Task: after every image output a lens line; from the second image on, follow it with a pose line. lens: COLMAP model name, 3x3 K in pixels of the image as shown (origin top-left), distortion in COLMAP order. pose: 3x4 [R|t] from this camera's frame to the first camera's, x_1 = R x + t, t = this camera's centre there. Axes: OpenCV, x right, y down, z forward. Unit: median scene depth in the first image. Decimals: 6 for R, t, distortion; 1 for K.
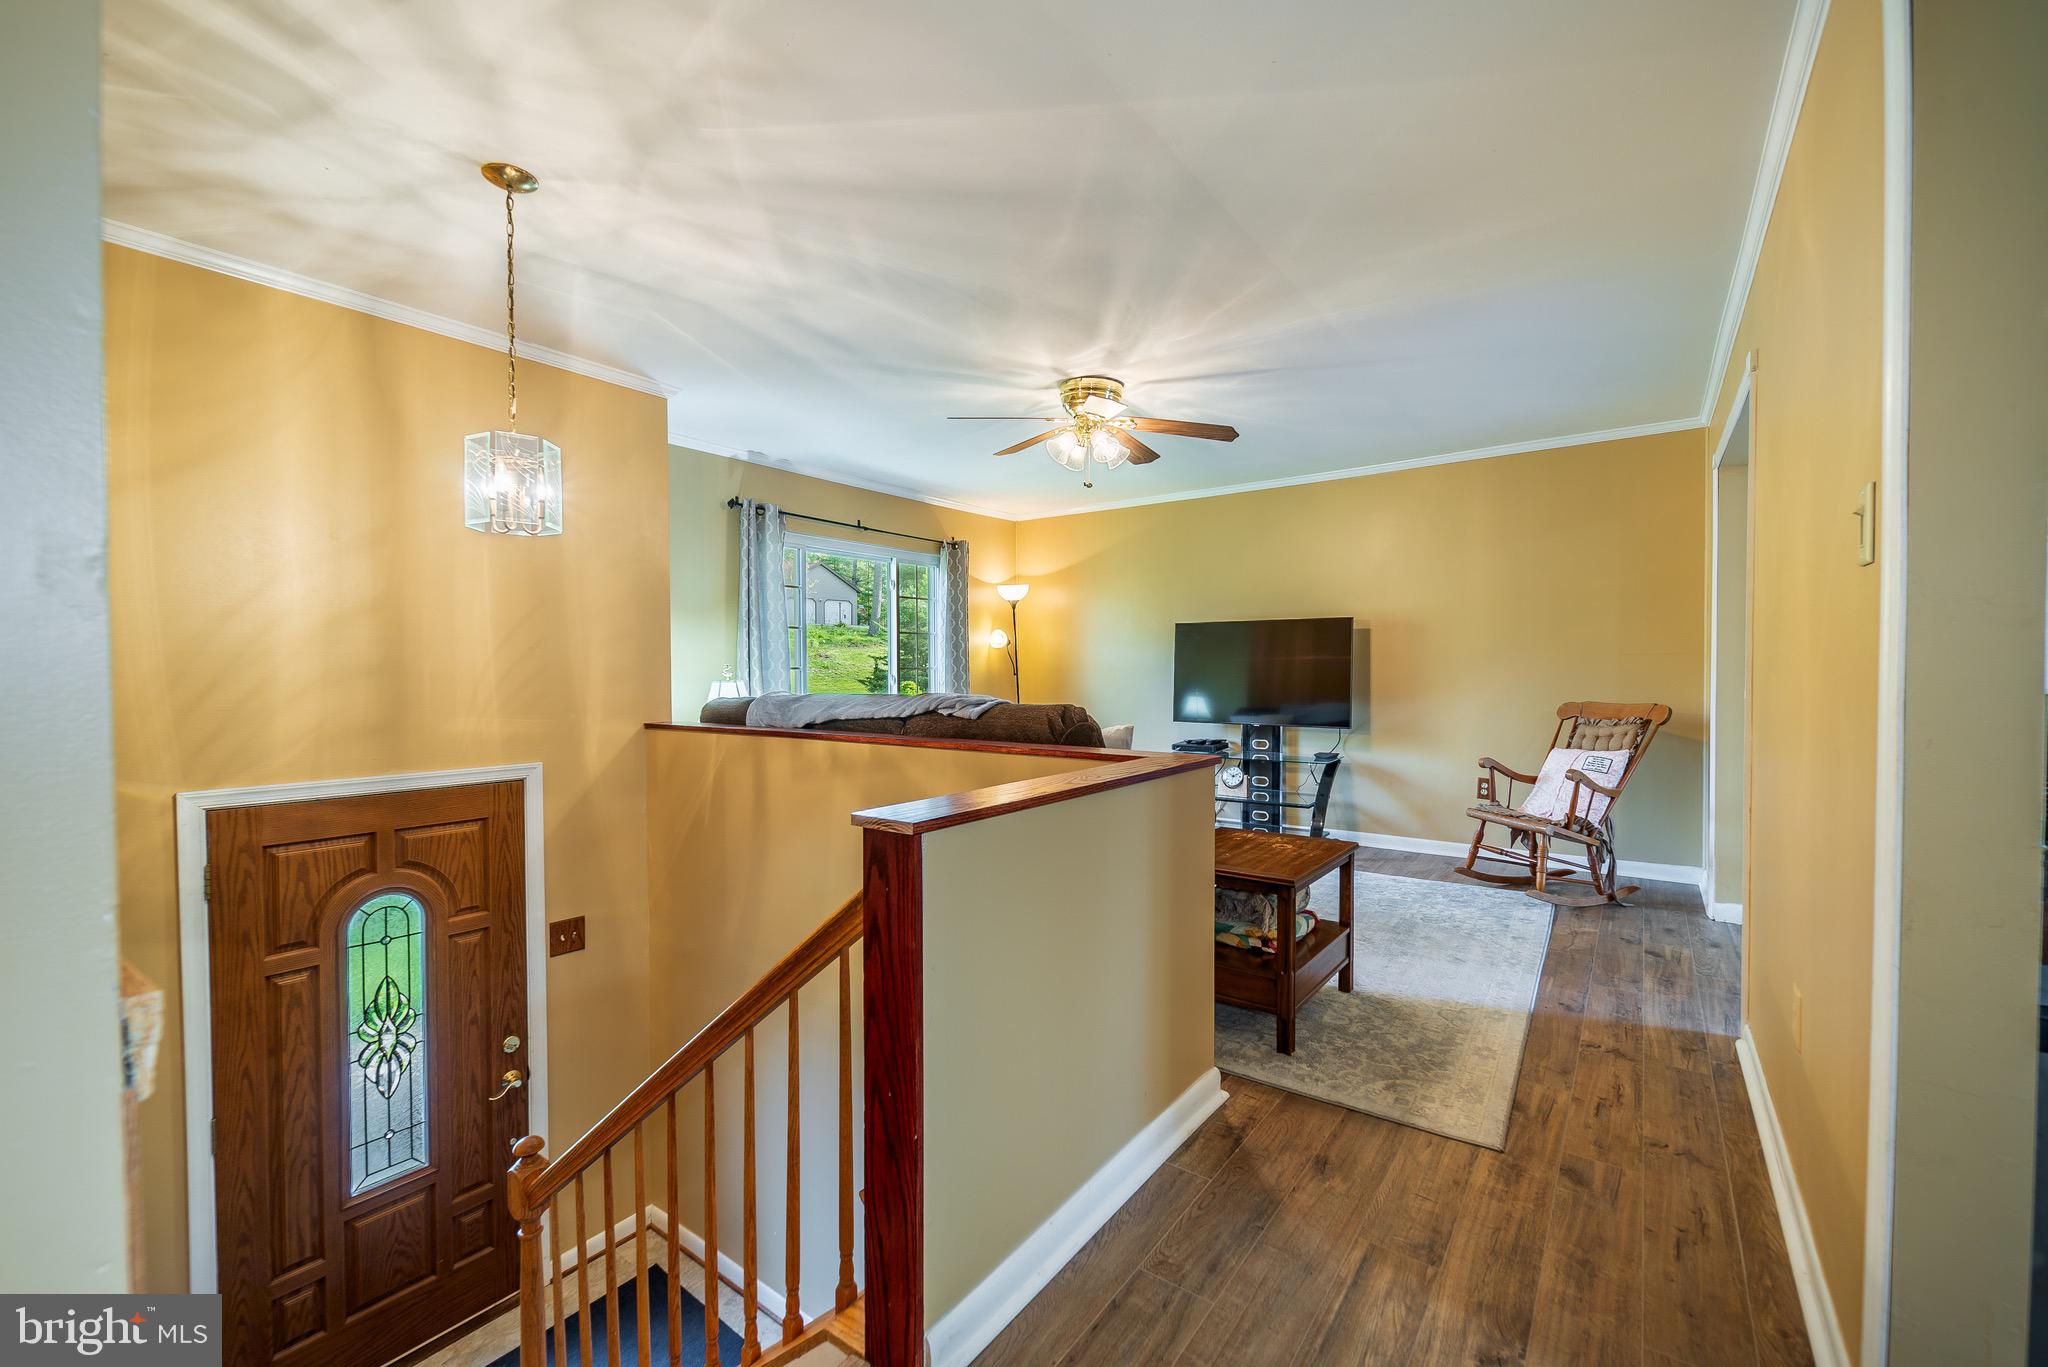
lens RADIAL K [[831.9, 0, 1029.7], [0, 831.9, 682.9], [0, 0, 1]] dist [0.007912, -0.004581]
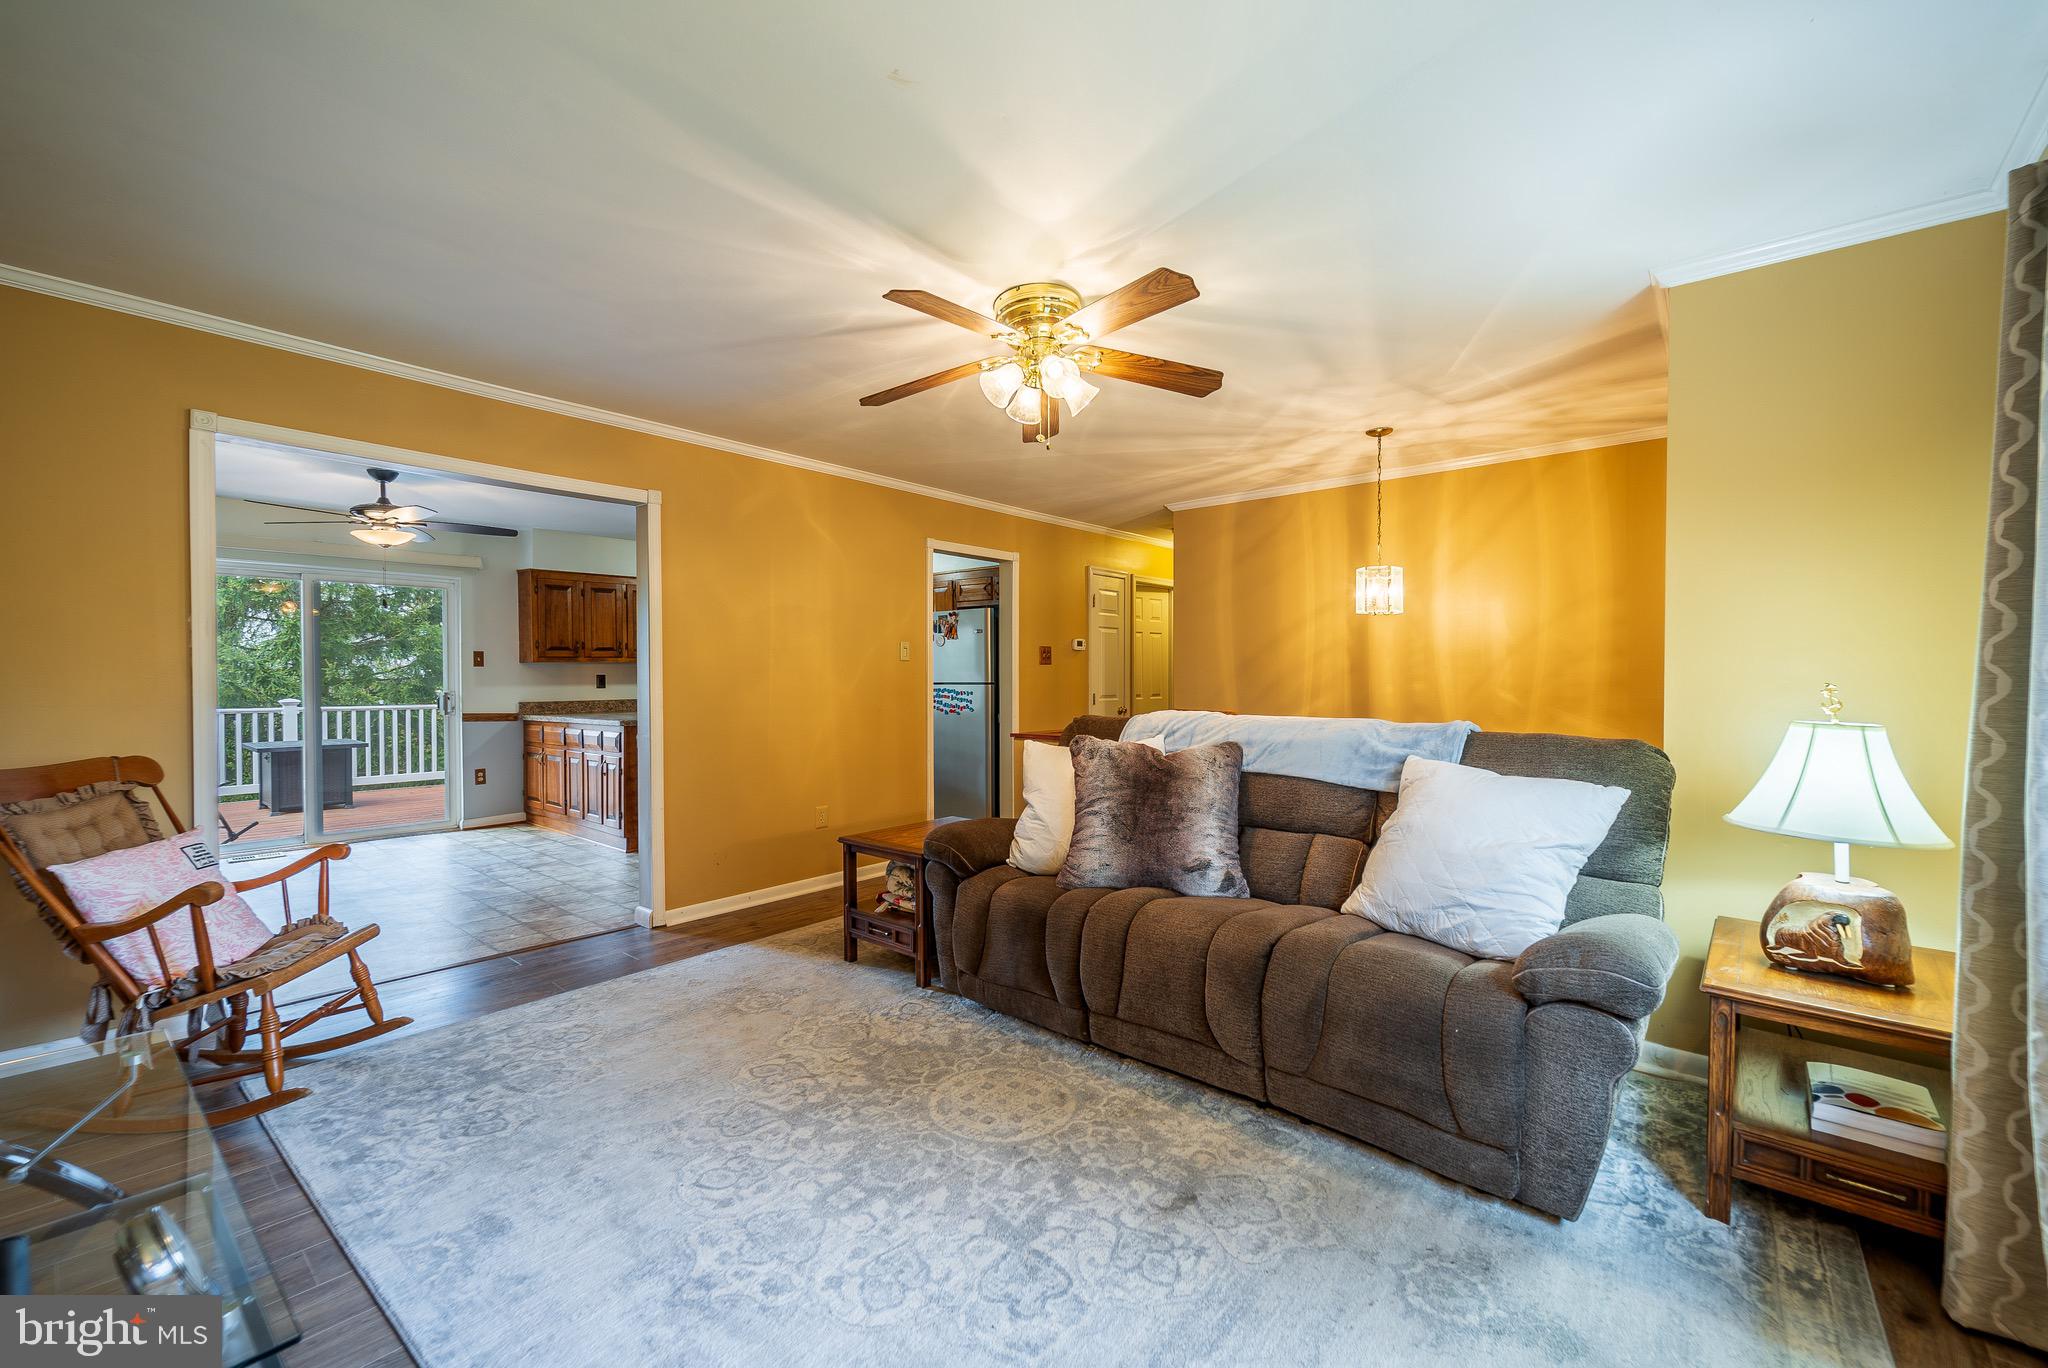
lens RADIAL K [[831.9, 0, 1029.7], [0, 831.9, 683.4], [0, 0, 1]] dist [0.007912, -0.004581]
pose [[-0.997602, 0.005852, 0.068969, 0.043982], [0.007612, 0.999652, 0.025272, -0.059601], [-0.068798, 0.025736, -0.997299, 2.352121]]
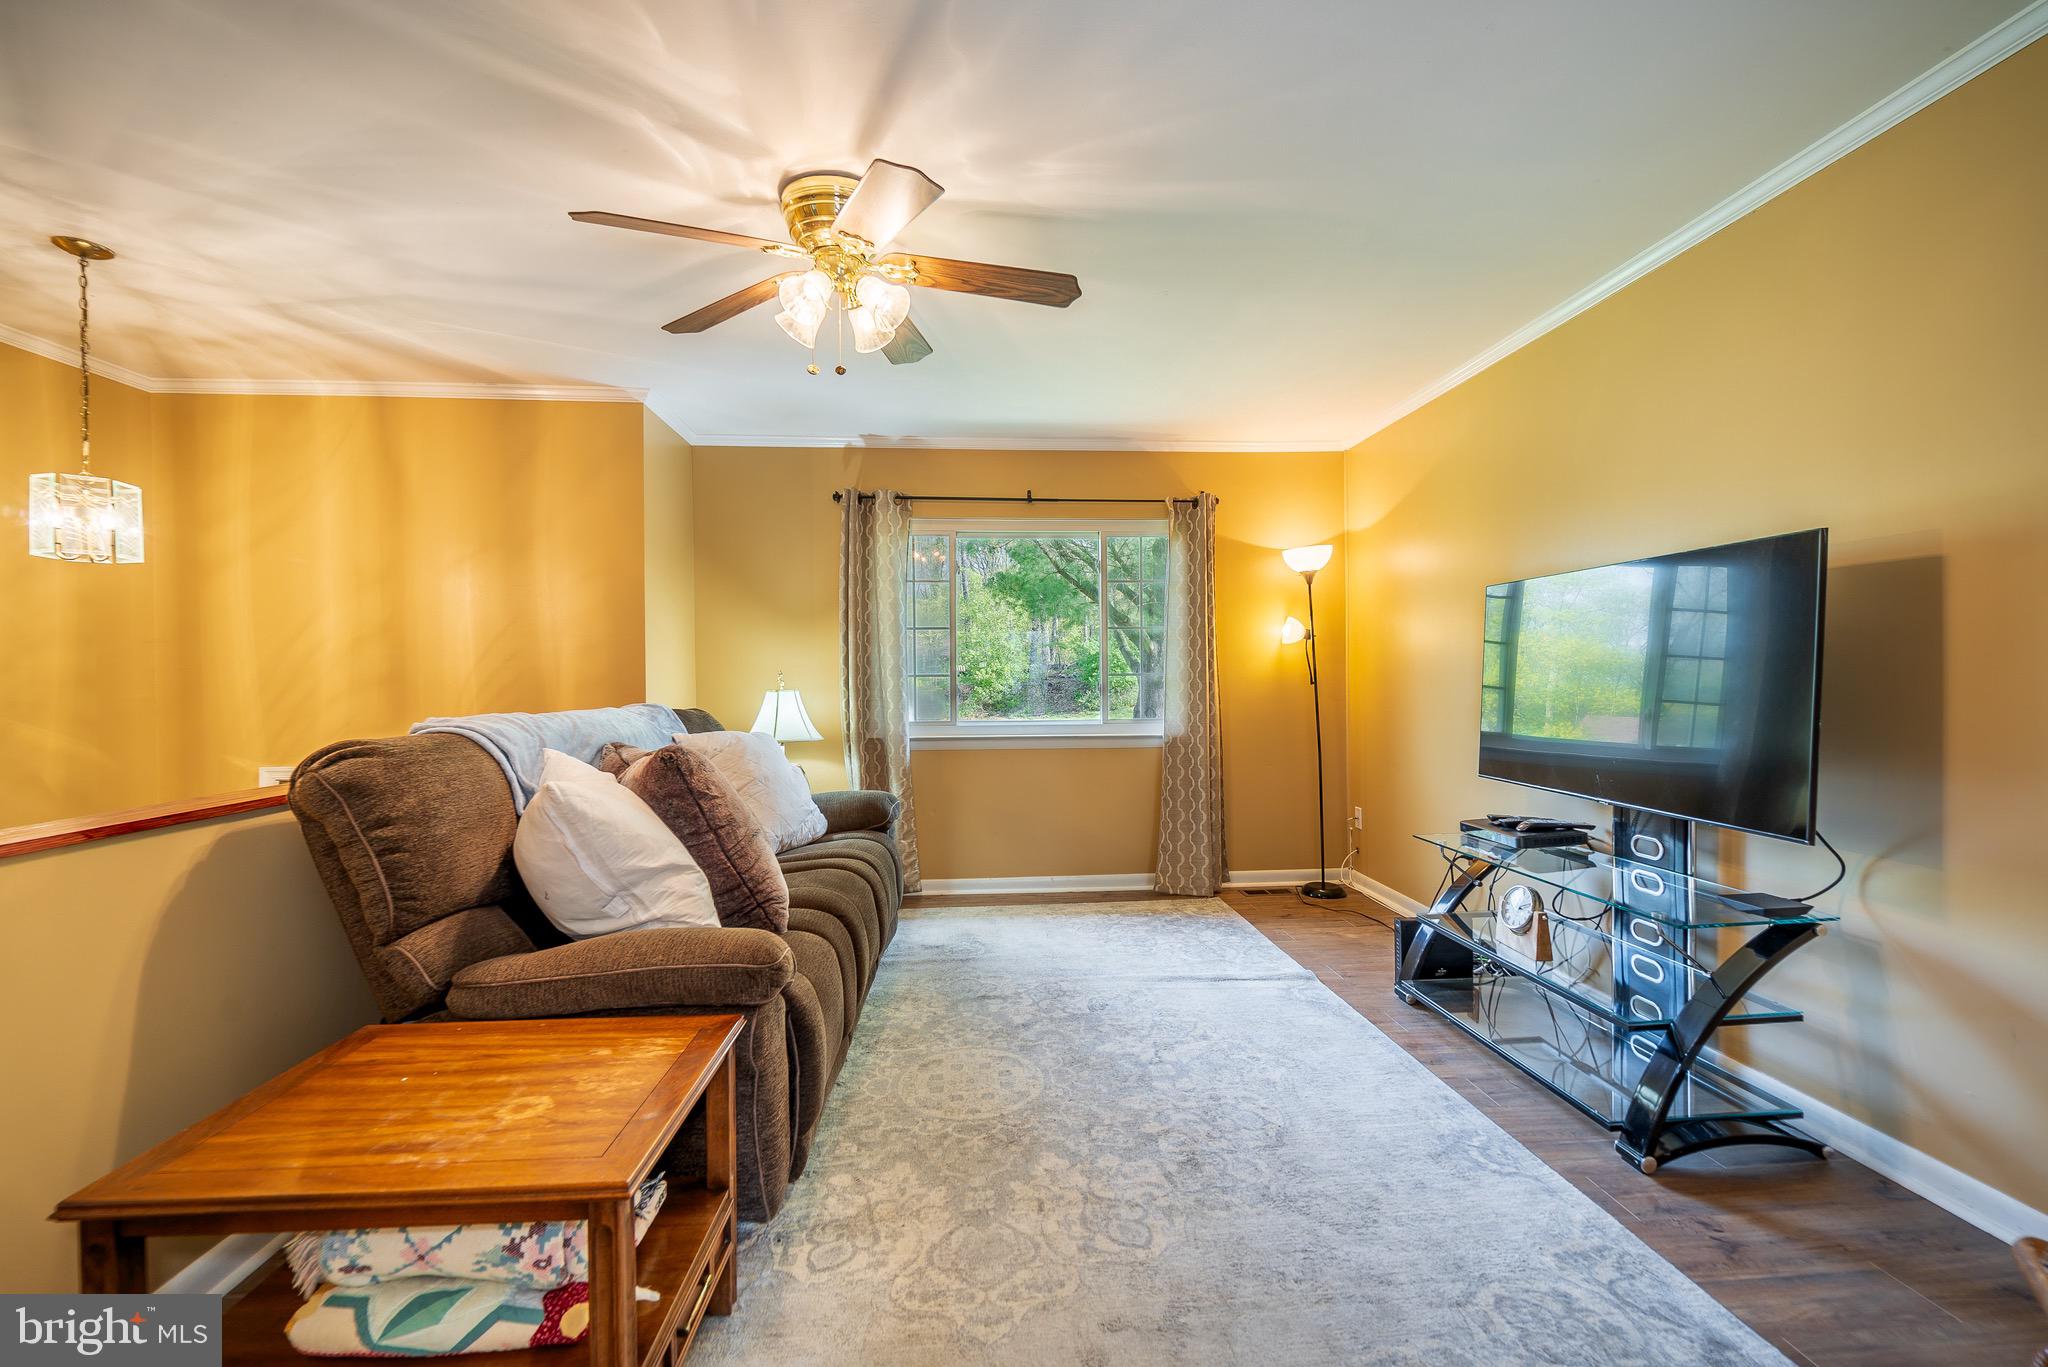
lens RADIAL K [[831.9, 0, 1029.7], [0, 831.9, 682.9], [0, 0, 1]] dist [0.007912, -0.004581]
pose [[0.647221, 0.005270, -0.762285, 0.837043], [-0.007542, 0.999971, 0.000509, -0.020418], [0.762266, 0.005420, 0.647242, 0.980595]]
